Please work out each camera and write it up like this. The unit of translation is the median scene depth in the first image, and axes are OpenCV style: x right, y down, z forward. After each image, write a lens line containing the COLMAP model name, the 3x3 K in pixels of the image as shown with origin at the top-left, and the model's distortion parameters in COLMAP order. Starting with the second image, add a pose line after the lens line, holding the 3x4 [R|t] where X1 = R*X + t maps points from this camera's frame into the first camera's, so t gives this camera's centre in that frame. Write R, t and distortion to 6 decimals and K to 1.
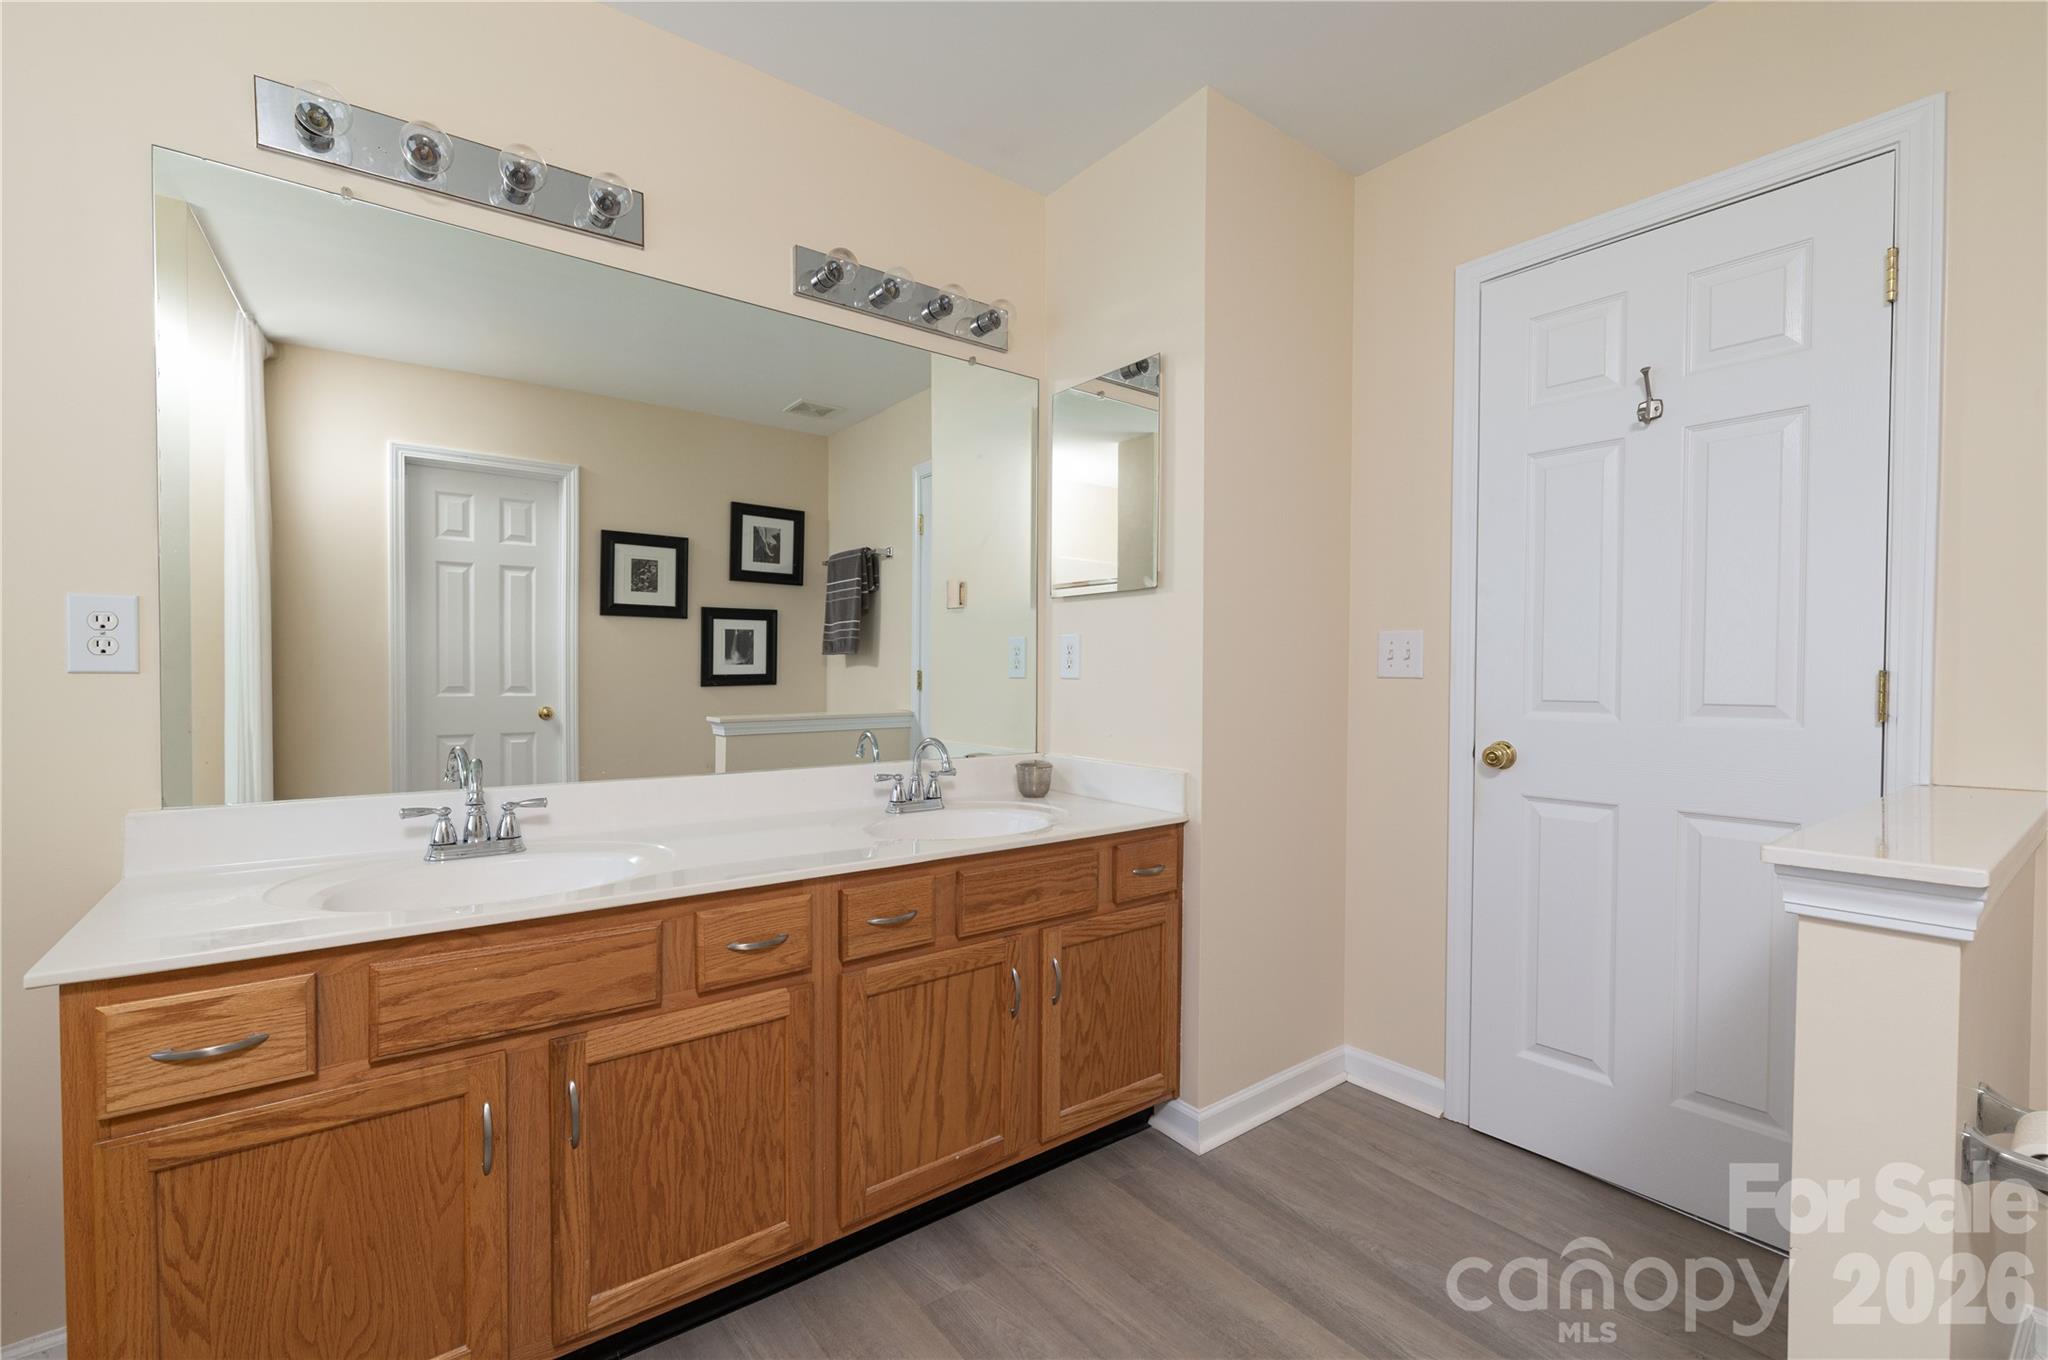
lens RADIAL K [[885.0, 0, 1024.0], [0, 885.0, 680.0], [0, 0, 1]] dist [0.000545, -0.000021]
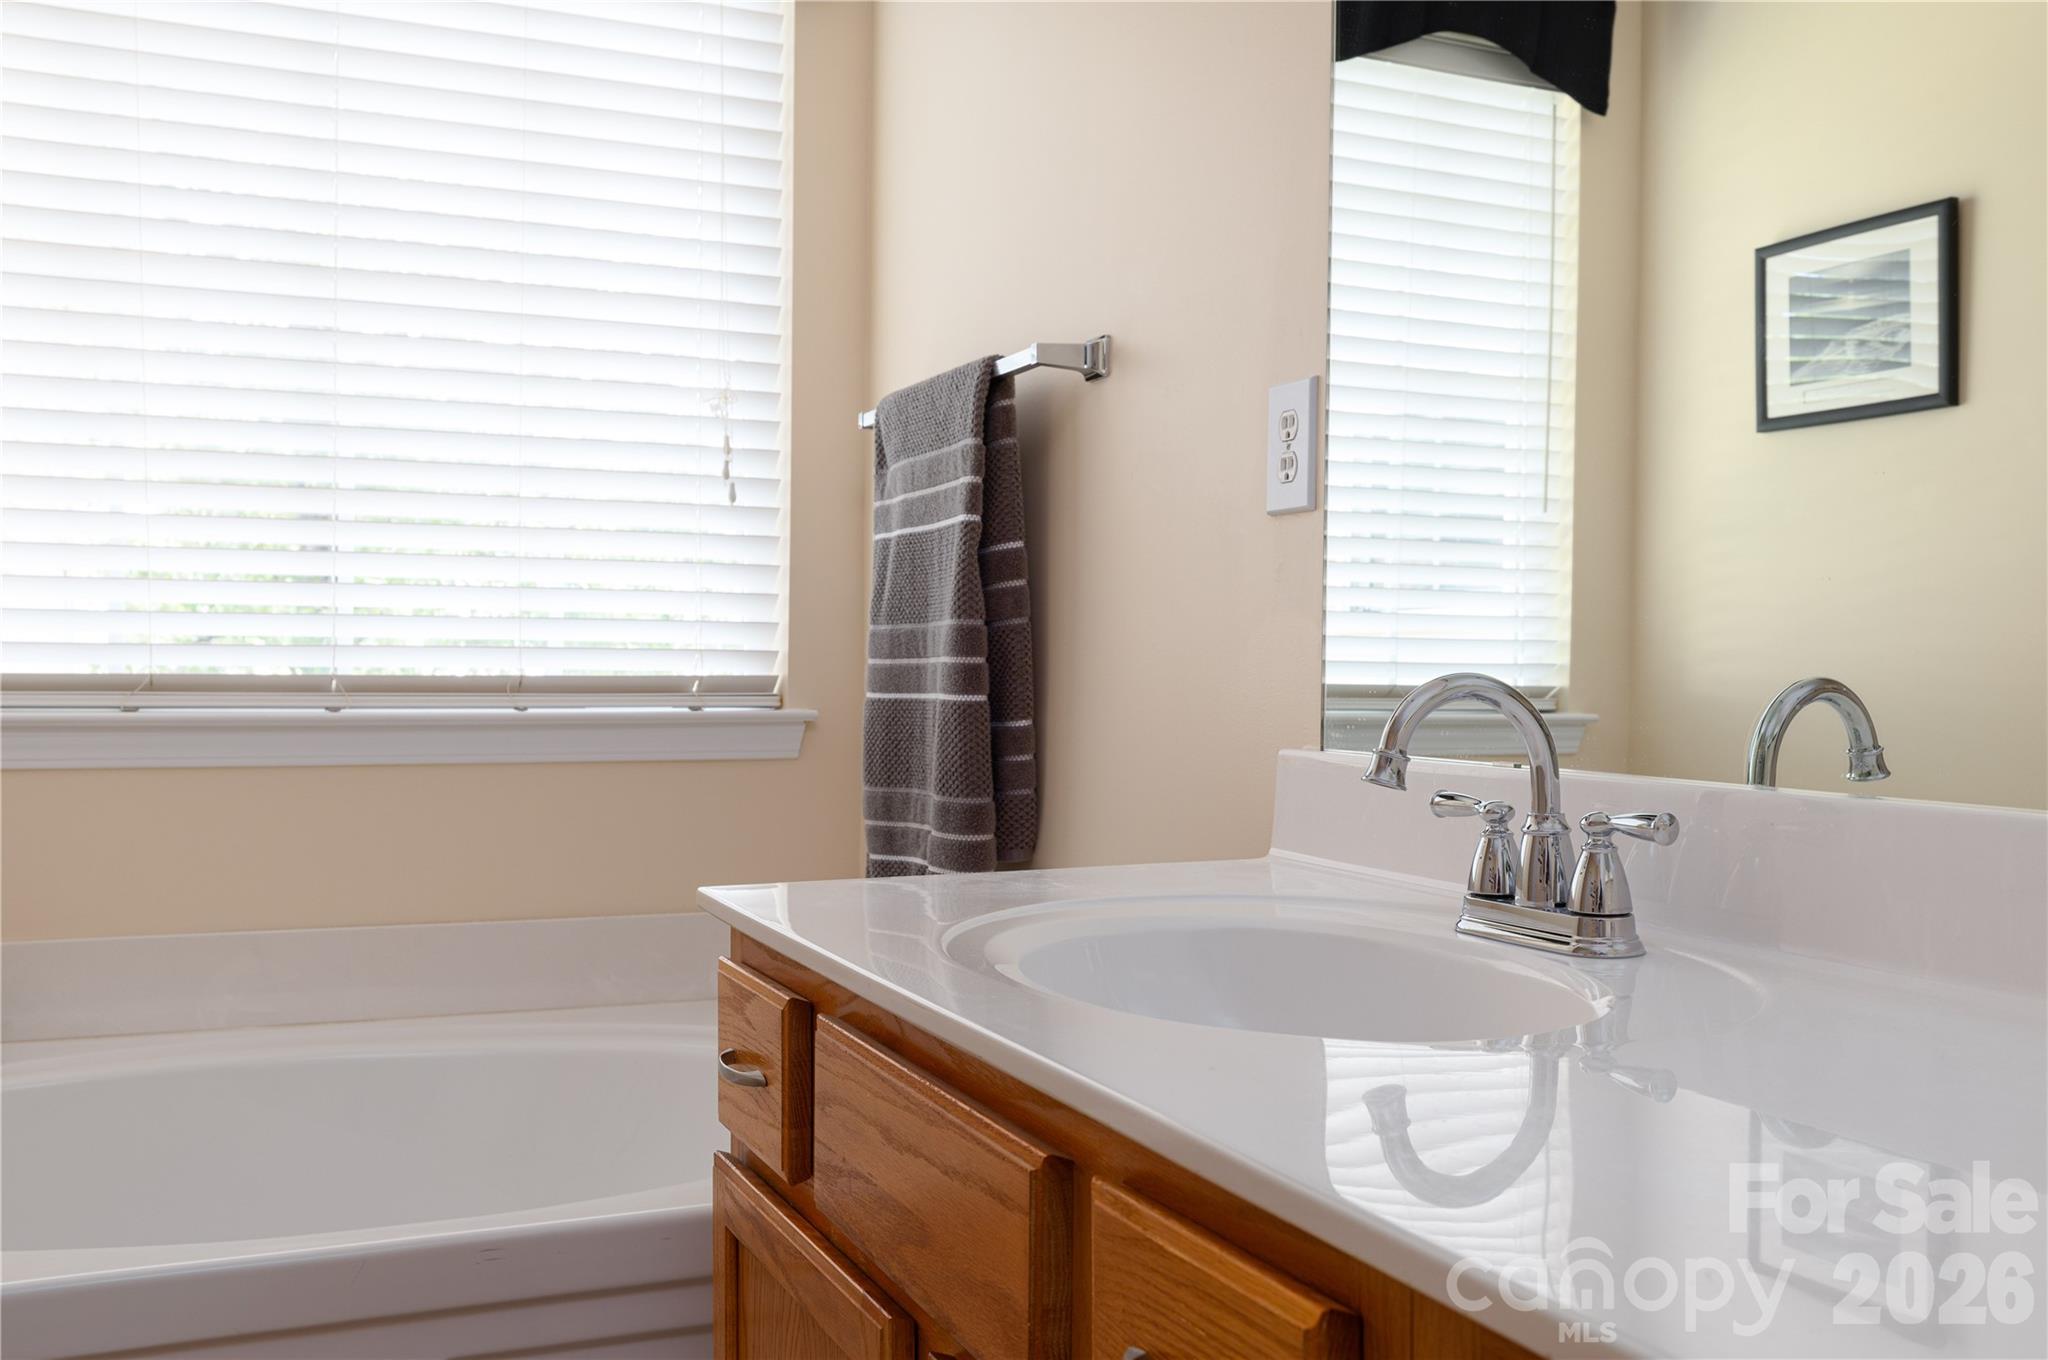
lens RADIAL K [[1825.1, 0, 1024.0], [0, 1825.1, 680.0], [0, 0, 1]] dist [-0.007288, -0.014071]
pose [[-0.248190, -0.003841, -0.968704, 0.141179], [-0.013893, 0.999903, -0.000405, 0.077199], [0.968612, 0.013357, -0.248220, 0.804240]]
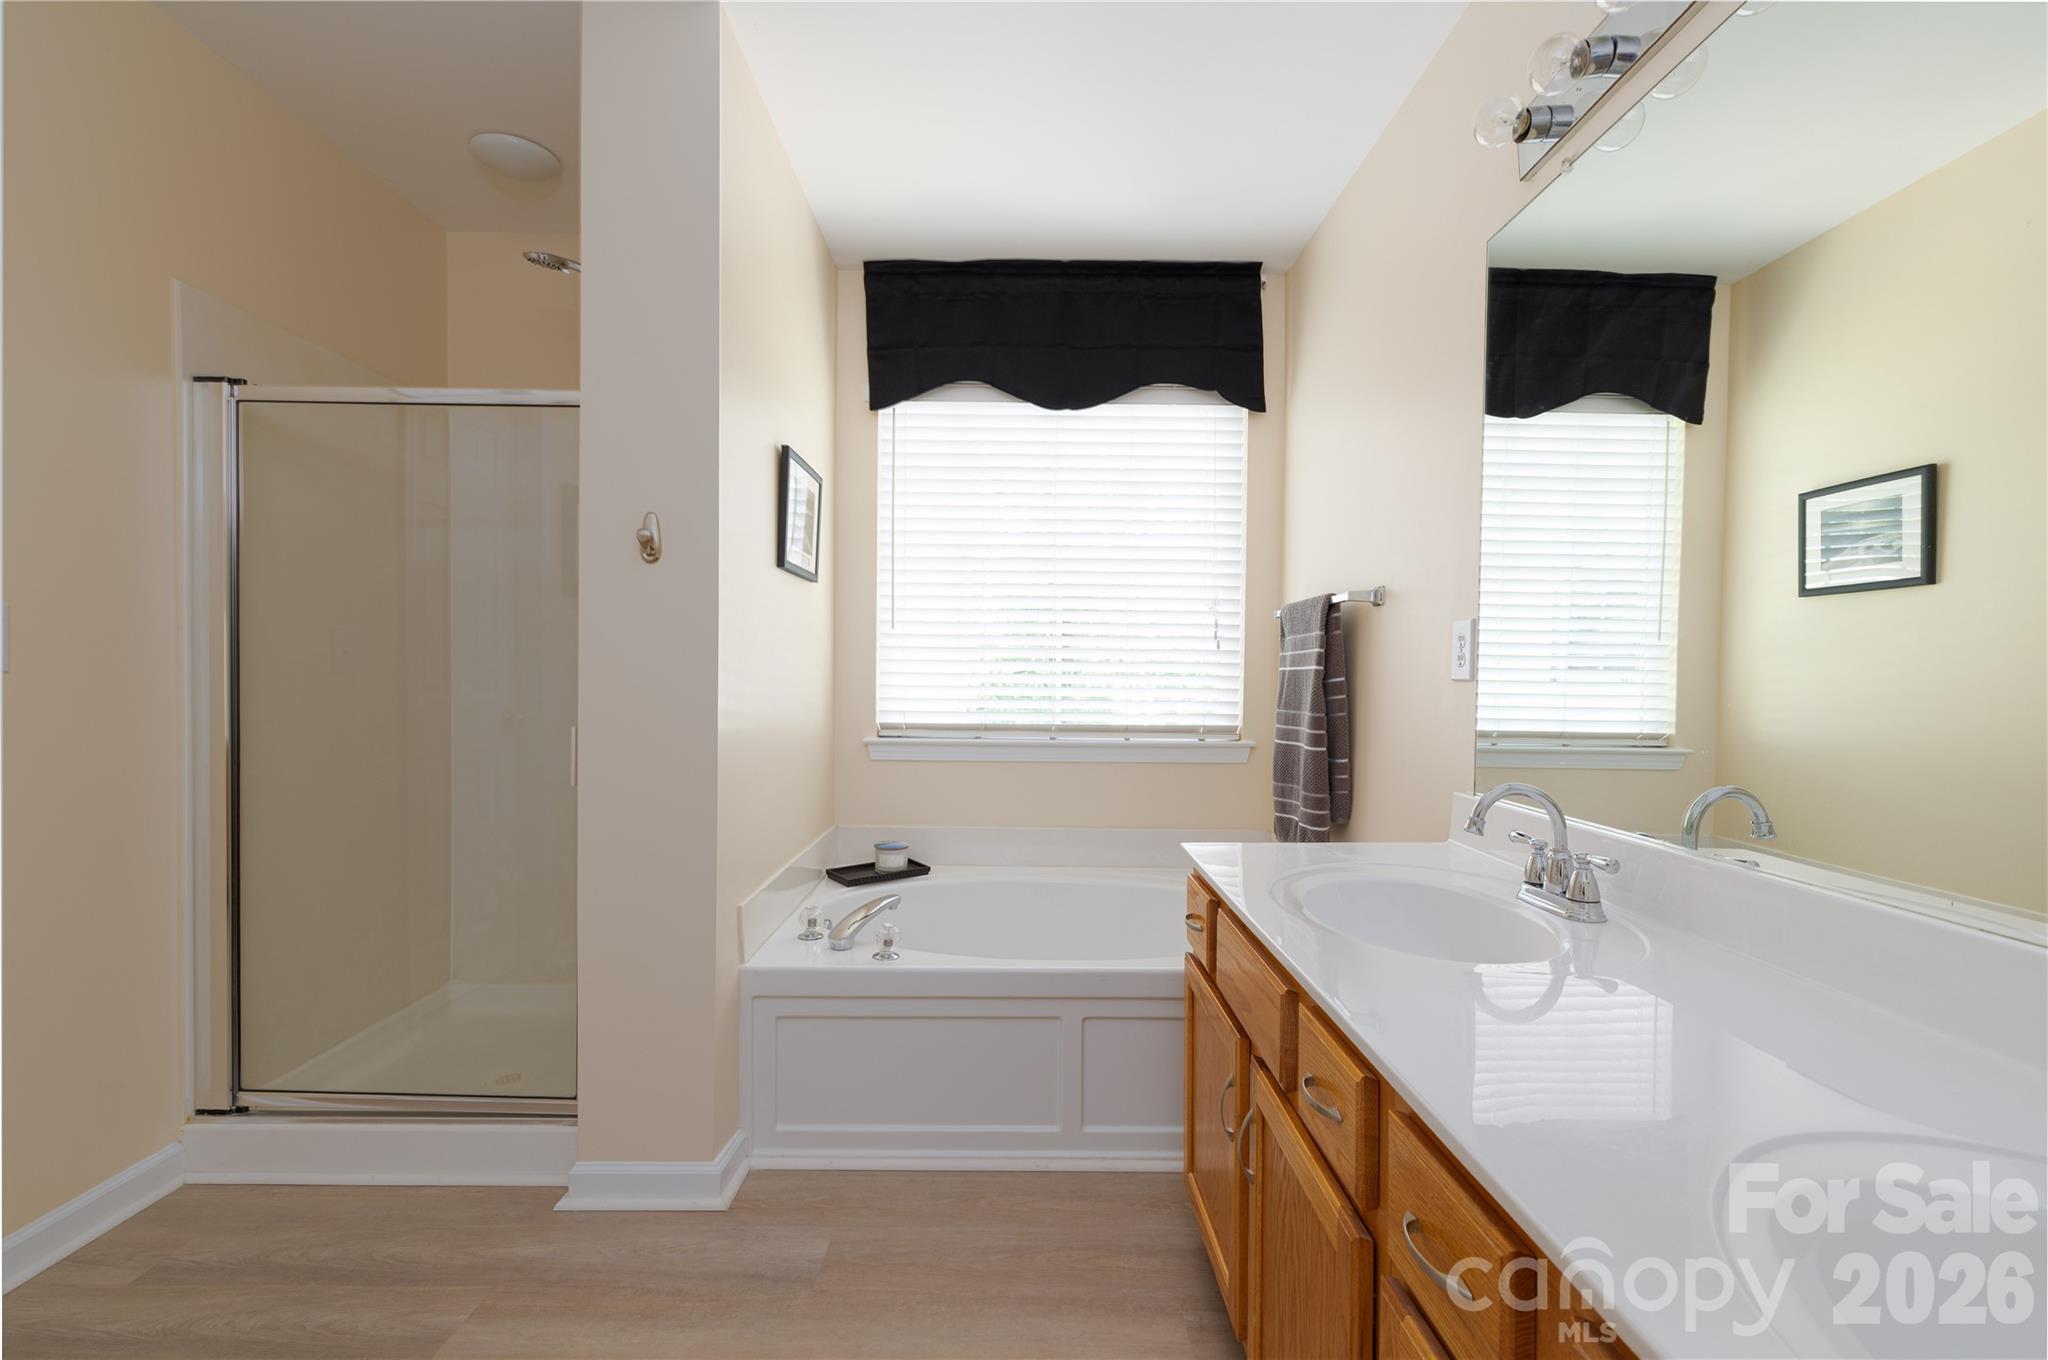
lens RADIAL K [[868.2, 0, 1033.5], [0, 868.2, 692.4], [0, 0, 1]] dist [-0.000031, 0.000389]
pose [[-0.605715, 0.001125, -0.795681, 0.237124], [-0.017130, 0.999749, 0.014454, 0.002351], [0.795497, 0.022385, -0.605544, 0.898618]]
